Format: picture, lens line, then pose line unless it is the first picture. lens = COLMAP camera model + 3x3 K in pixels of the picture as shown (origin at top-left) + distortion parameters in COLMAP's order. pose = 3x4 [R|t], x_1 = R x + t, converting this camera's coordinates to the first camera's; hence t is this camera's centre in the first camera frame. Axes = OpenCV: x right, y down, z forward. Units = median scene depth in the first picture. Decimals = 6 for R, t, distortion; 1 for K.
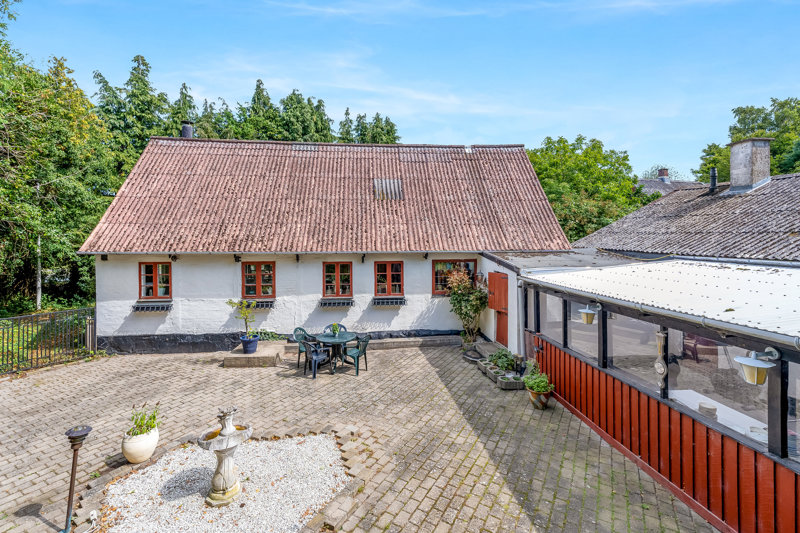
lens RADIAL K [[351.9, 0, 402.2], [0, 351.9, 239.5], [0, 0, 1]] dist [0.001511, 0.000396]
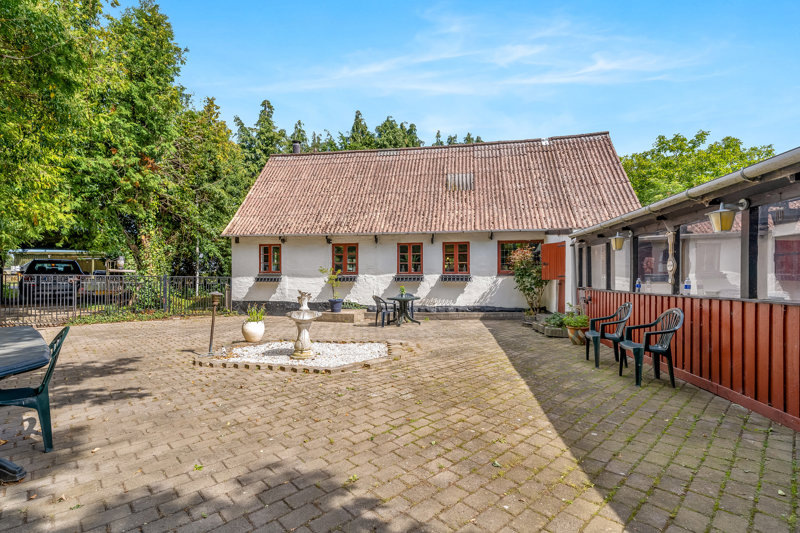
lens RADIAL K [[349.0, 0, 400.0], [0, 349.0, 266.5], [0, 0, 1]] dist [0.001628, 0.000755]
pose [[0.961997, 0.006738, -0.272978, 0.085363], [-0.007850, 0.999965, -0.002983, 0.133507], [0.272948, 0.005013, 0.962016, -0.076402]]
